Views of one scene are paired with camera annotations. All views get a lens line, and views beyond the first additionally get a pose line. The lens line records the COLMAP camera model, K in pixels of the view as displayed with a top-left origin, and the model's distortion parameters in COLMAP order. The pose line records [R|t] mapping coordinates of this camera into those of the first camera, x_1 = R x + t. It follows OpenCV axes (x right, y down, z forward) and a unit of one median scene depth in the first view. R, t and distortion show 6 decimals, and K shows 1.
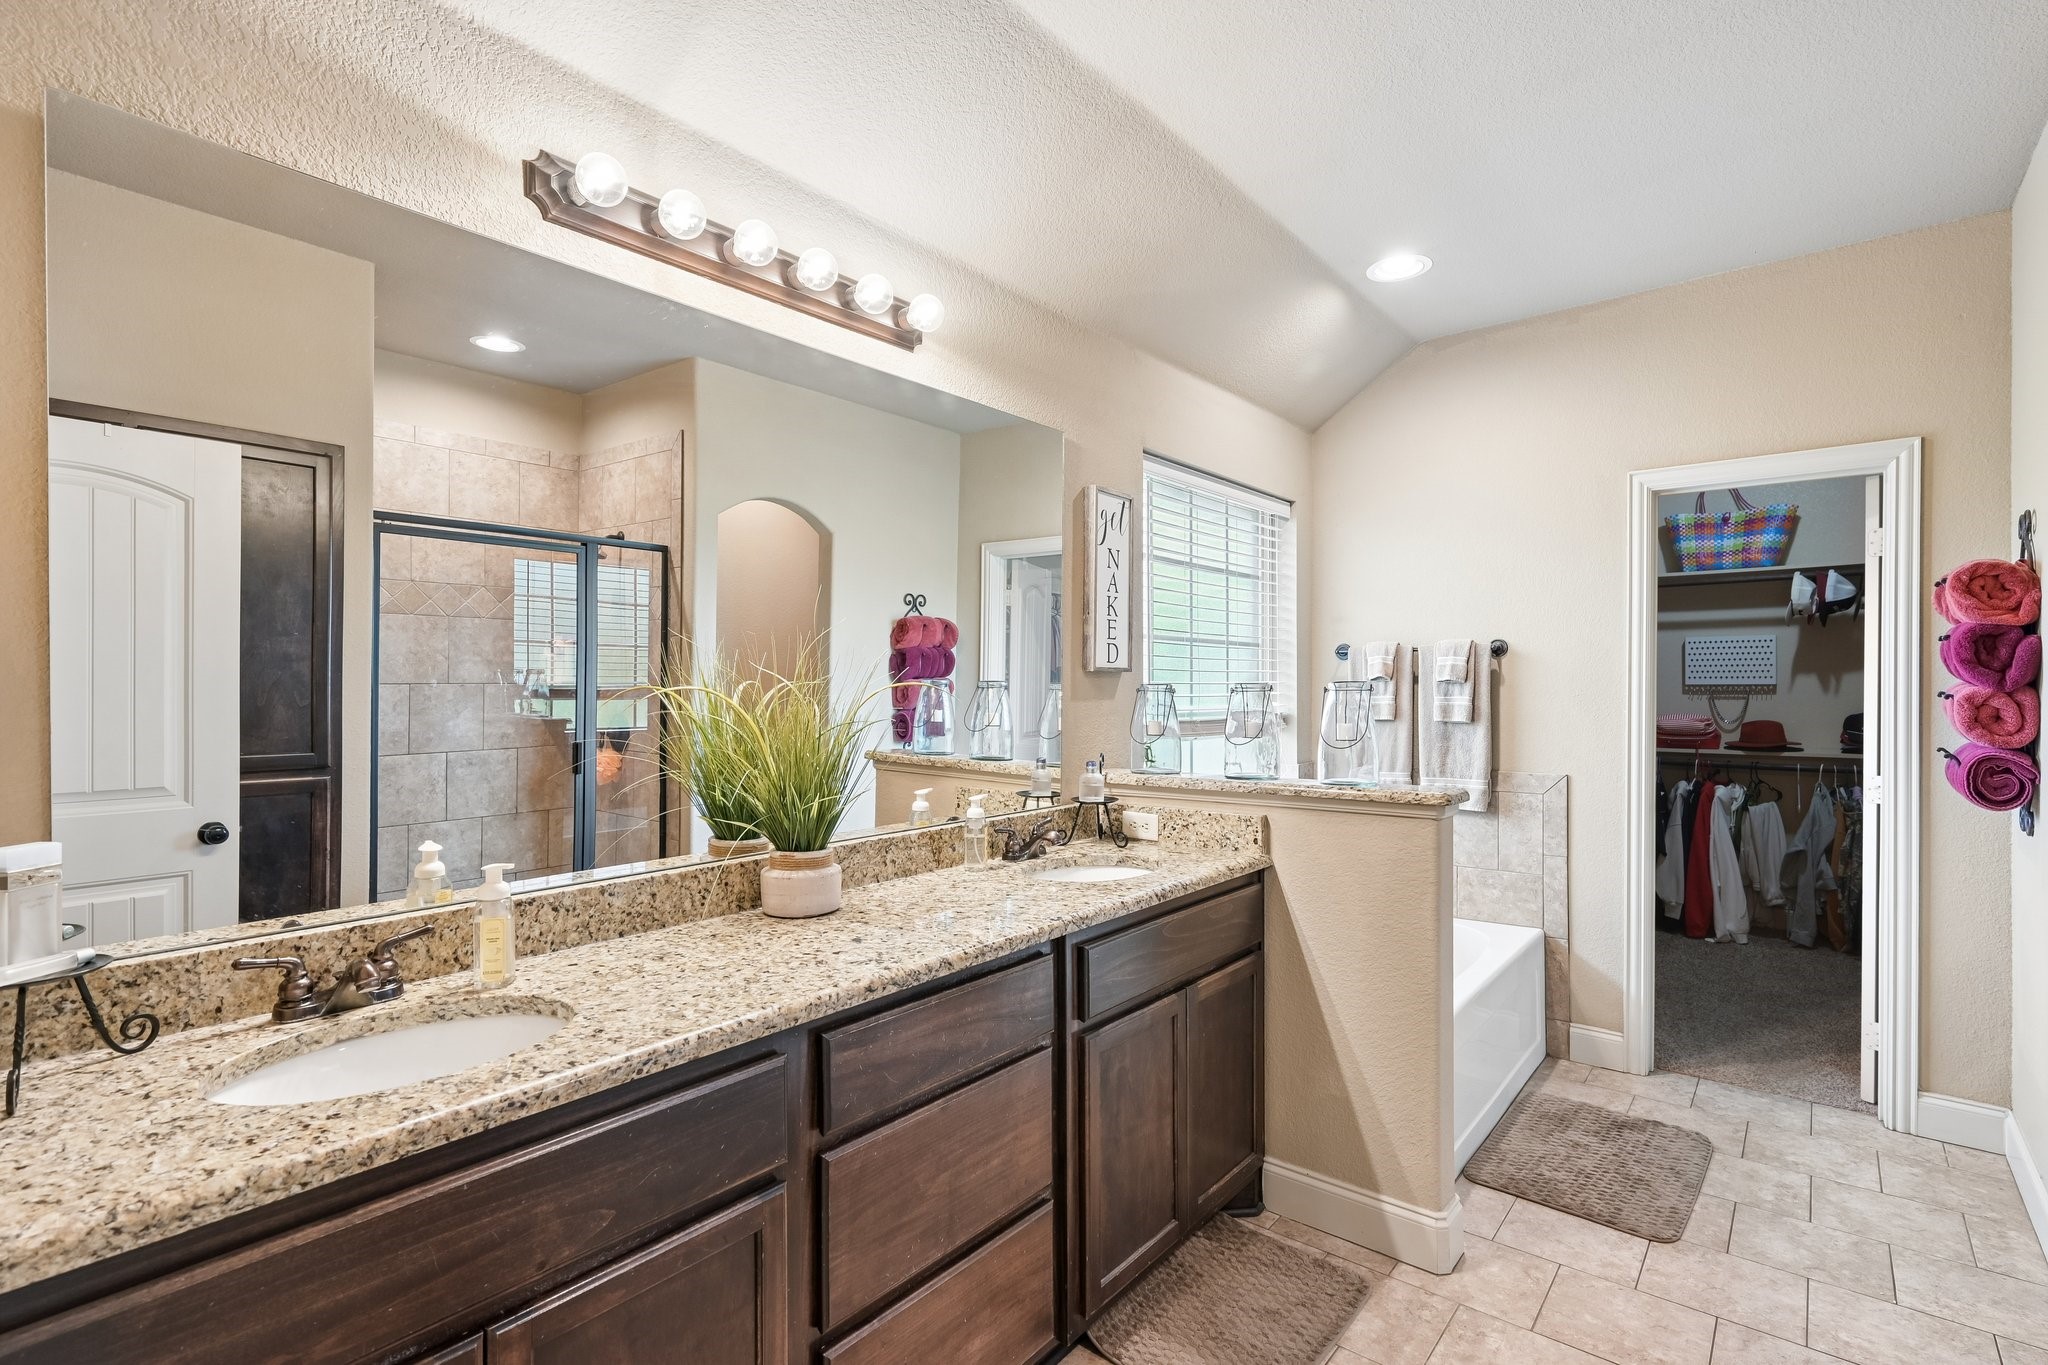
lens RADIAL K [[963.7, 0, 1025.5], [0, 963.7, 688.3], [0, 0, 1]] dist [0.001589, -0.002130]
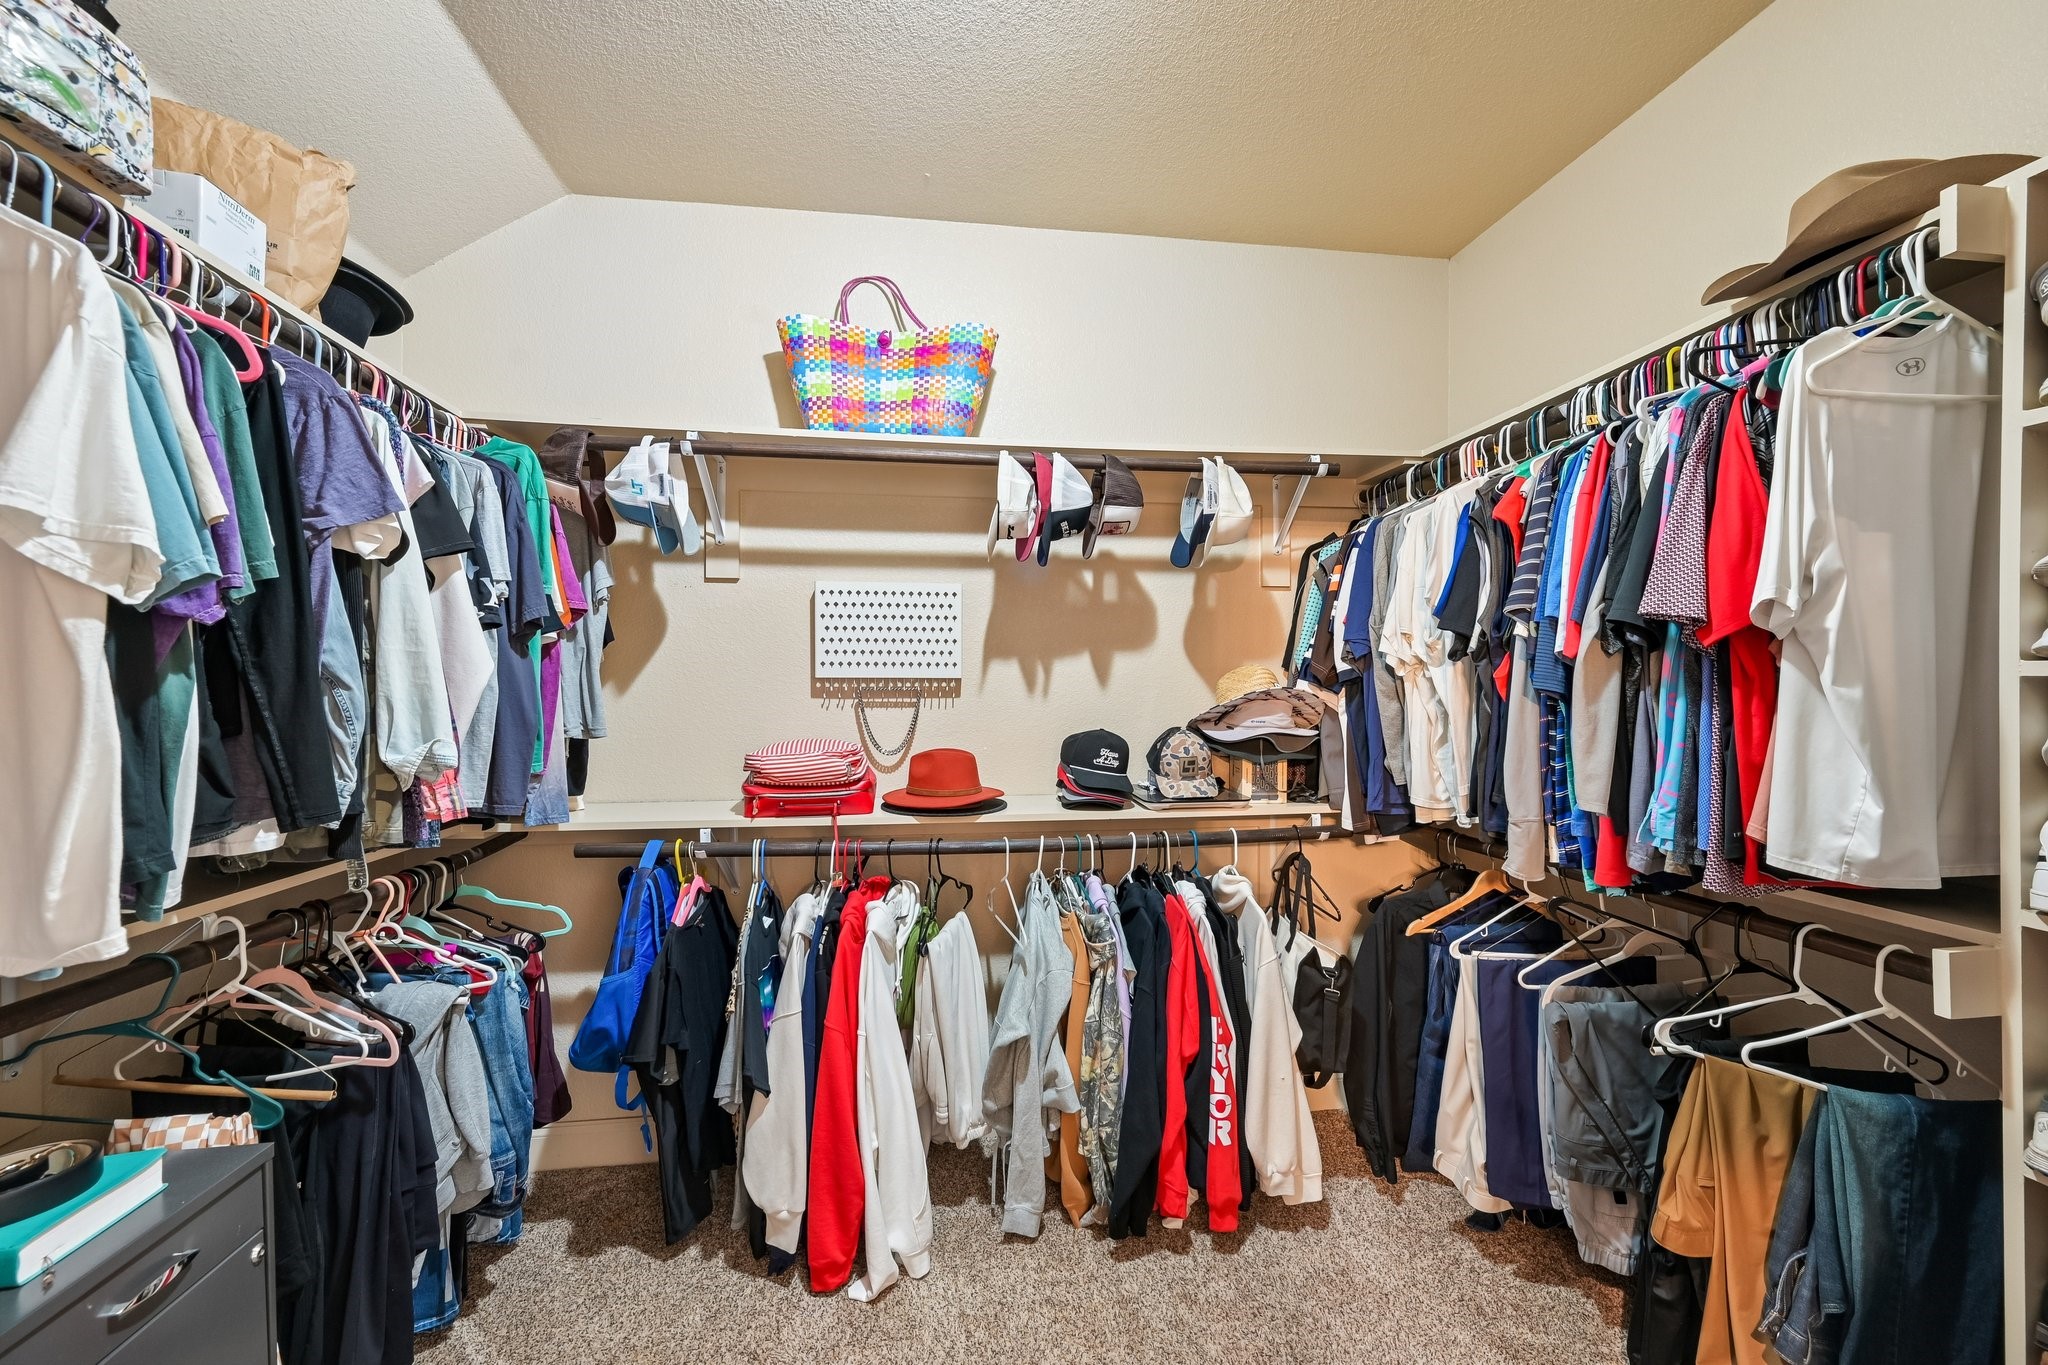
lens RADIAL K [[822.6, 0, 1024.6], [0, 822.6, 684.7], [0, 0, 1]] dist [0.001810, 0.000046]
pose [[0.680756, -0.003087, 0.732504, 0.505214], [-0.001948, 0.999980, 0.006025, -0.003402], [-0.732508, -0.005528, 0.680736, 0.714831]]
